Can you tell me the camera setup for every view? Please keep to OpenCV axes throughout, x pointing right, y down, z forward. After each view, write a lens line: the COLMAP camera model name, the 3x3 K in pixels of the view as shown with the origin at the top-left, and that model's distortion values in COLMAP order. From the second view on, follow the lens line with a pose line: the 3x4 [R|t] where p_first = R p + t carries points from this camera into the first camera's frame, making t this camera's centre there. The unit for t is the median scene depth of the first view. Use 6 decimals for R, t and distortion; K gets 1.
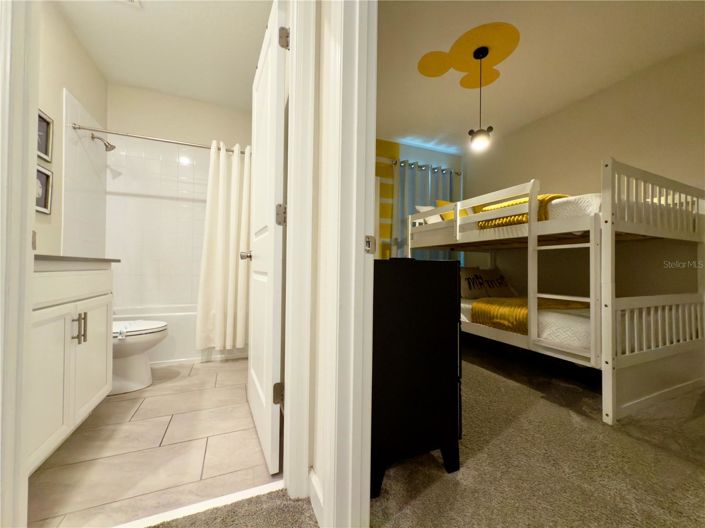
lens RADIAL K [[280.8, 0, 352.5], [0, 280.8, 264.0], [0, 0, 1]] dist [-0.009055, -0.000111]
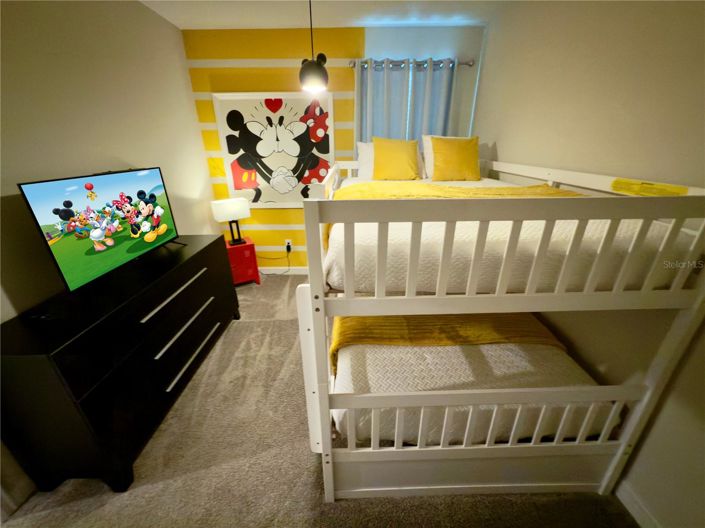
lens RADIAL K [[280.8, 0, 352.5], [0, 280.8, 264.0], [0, 0, 1]] dist [-0.009055, -0.000111]
pose [[0.923822, 0.124034, -0.362173, 0.505923], [0.031852, 0.917873, 0.395593, -0.195532], [0.381496, -0.376994, 0.844000, 0.230538]]
